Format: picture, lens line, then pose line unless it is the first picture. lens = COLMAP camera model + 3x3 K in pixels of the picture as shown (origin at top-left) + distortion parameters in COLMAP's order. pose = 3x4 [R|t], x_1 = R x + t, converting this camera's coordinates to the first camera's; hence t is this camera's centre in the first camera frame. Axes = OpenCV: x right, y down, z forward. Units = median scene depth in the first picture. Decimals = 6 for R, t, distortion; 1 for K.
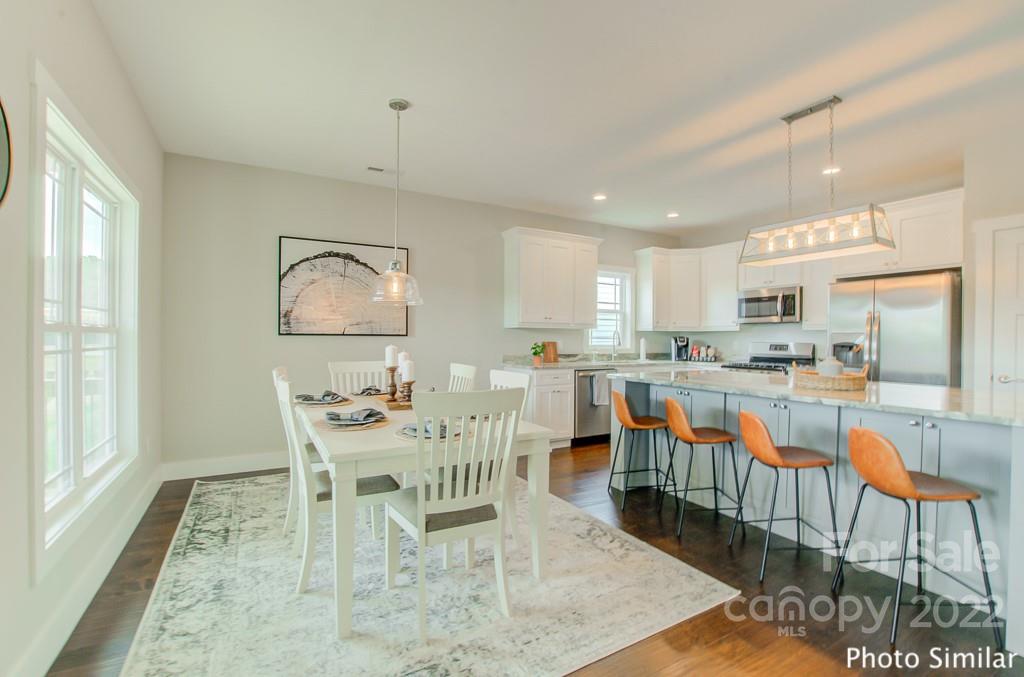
lens RADIAL K [[453.9, 0, 506.4], [0, 453.9, 340.5], [0, 0, 1]] dist [-0.031005, 0.004704]
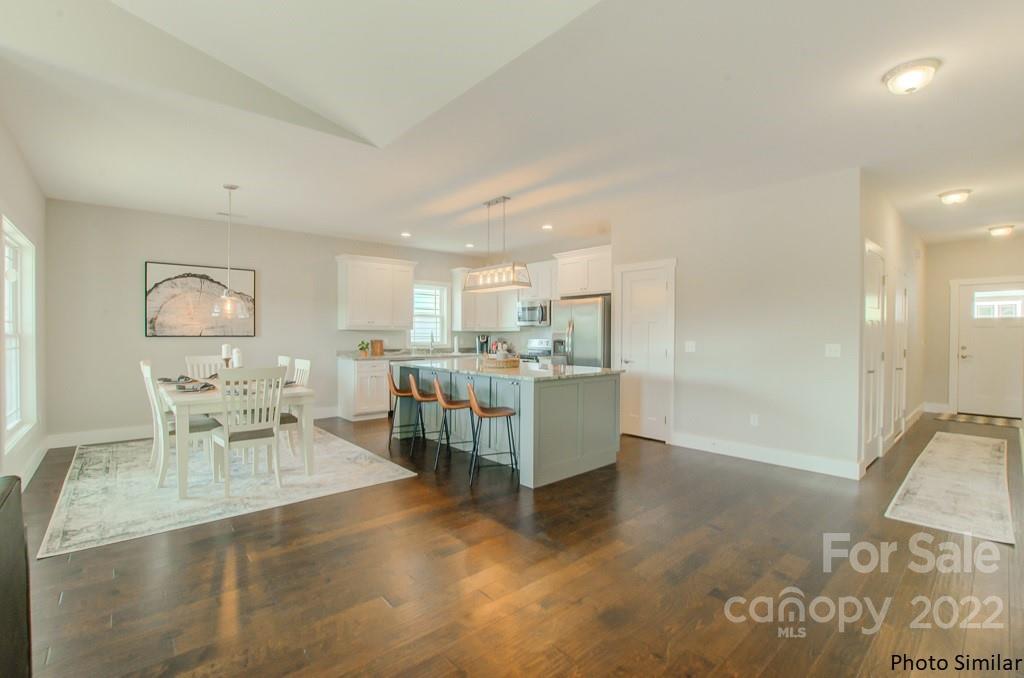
lens RADIAL K [[456.2, 0, 497.1], [0, 456.2, 339.9], [0, 0, 1]] dist [-0.021027, 0.000558]
pose [[0.982368, -0.007306, 0.186816, 0.245409], [0.005858, 0.999948, 0.008301, -0.007644], [-0.186867, -0.007060, 0.982360, -0.461945]]
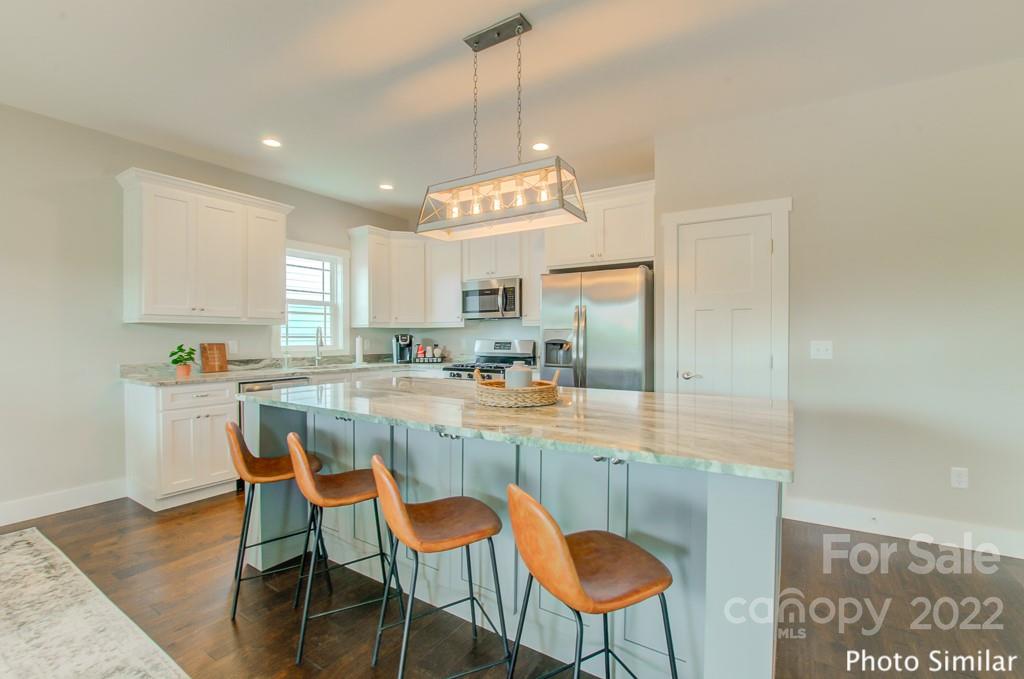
lens RADIAL K [[453.9, 0, 506.4], [0, 453.9, 341.5], [0, 0, 1]] dist [-0.031005, 0.004704]
pose [[0.887104, -0.014263, 0.461349, 0.230158], [0.010736, 0.999890, 0.010269, -0.002696], [-0.461445, -0.004156, 0.887159, 0.215594]]
